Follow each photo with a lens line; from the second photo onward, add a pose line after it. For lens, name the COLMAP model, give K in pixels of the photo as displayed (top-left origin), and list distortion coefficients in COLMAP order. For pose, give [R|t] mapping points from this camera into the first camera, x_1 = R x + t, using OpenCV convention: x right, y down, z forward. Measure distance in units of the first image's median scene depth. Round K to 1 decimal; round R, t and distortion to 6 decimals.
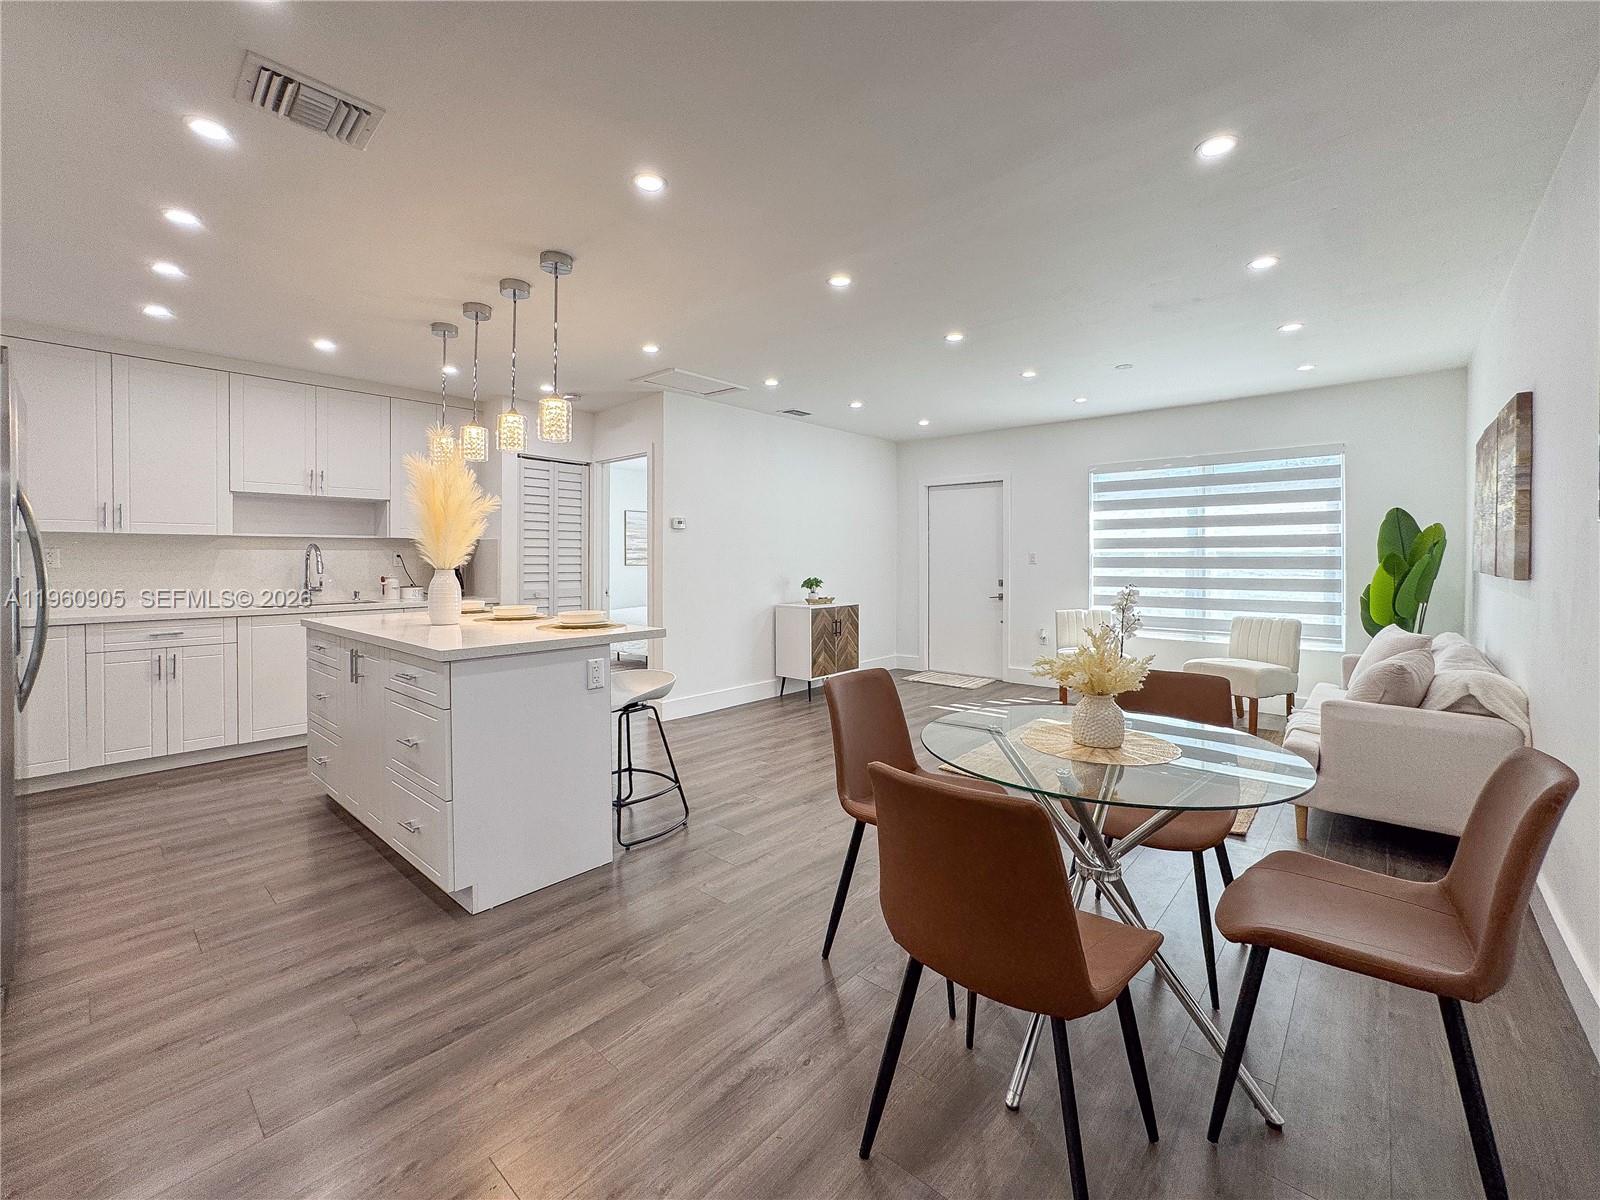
lens RADIAL K [[682.6, 0, 805.9], [0, 682.6, 555.1], [0, 0, 1]] dist [-0.000849, -0.000106]
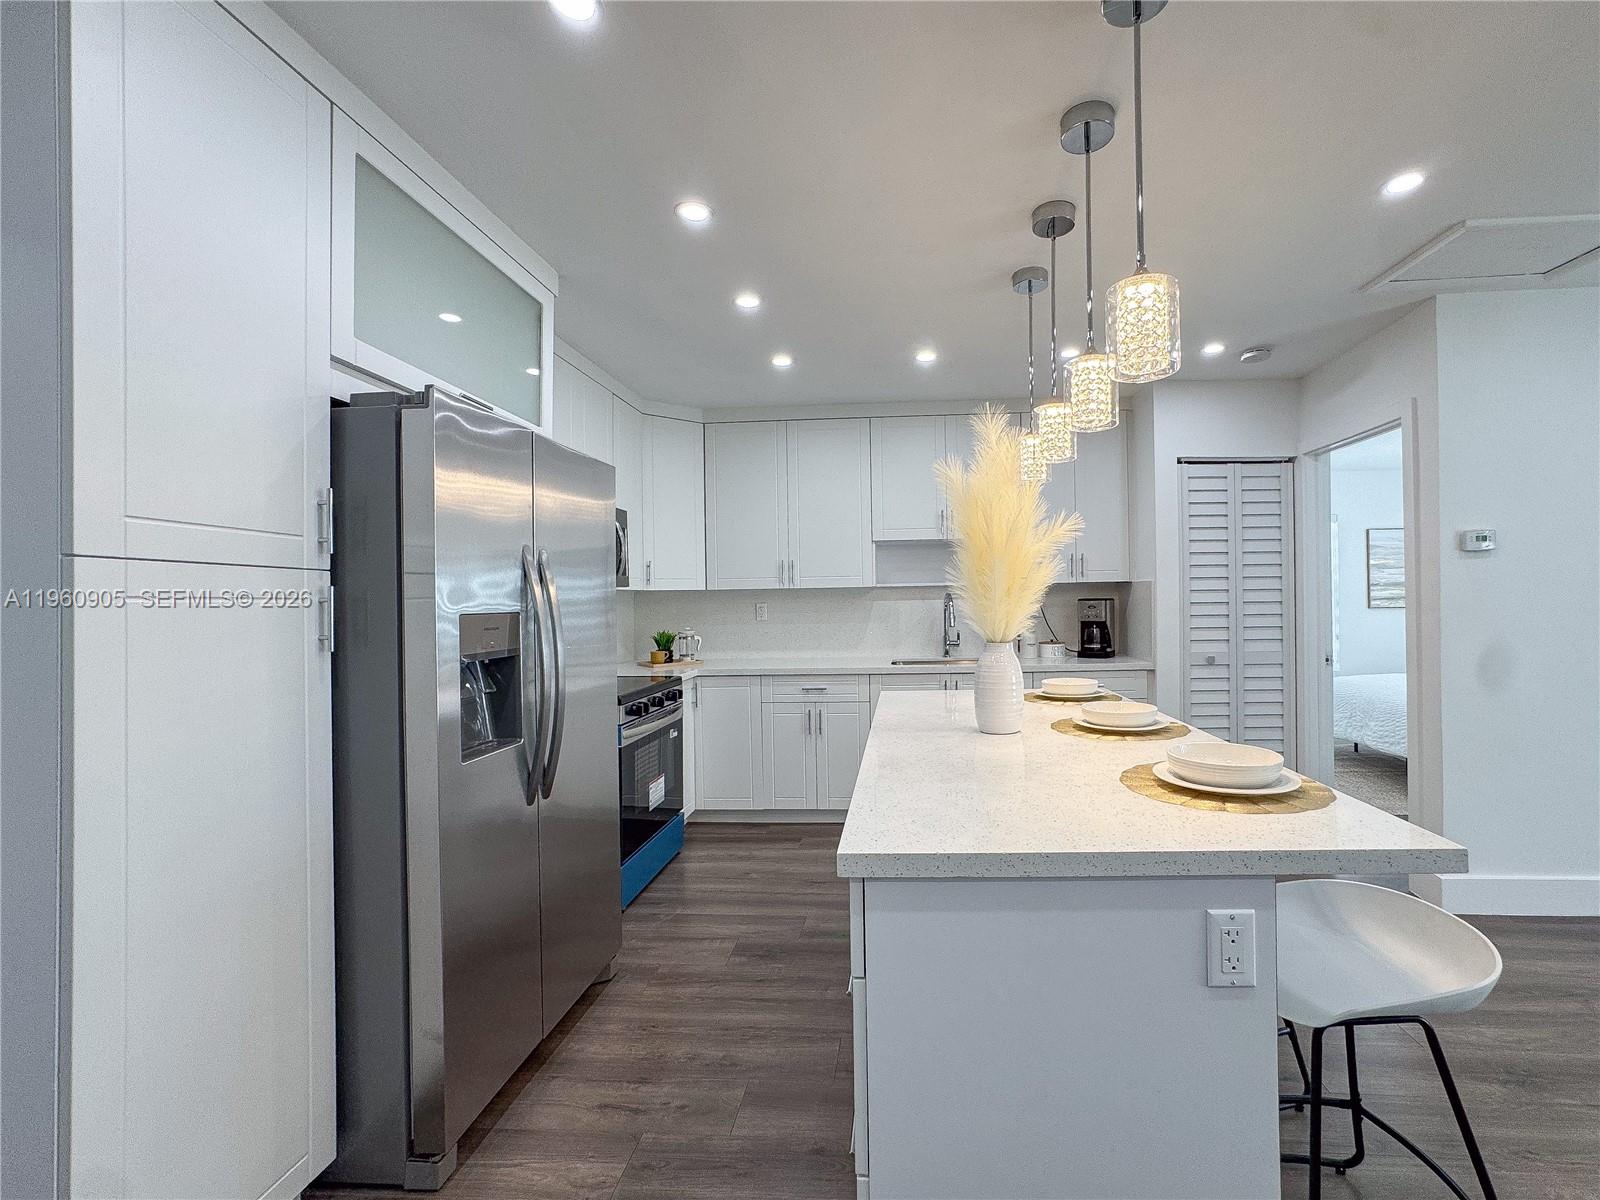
lens RADIAL K [[670.7, 0, 880.3], [0, 670.7, 602.5], [0, 0, 1]] dist [-0.033327, 0.009834]
pose [[0.617695, -0.002710, -0.786413, -0.074654], [0.019422, 0.999742, 0.011810, -0.014629], [0.786178, -0.022568, 0.617588, 0.338393]]
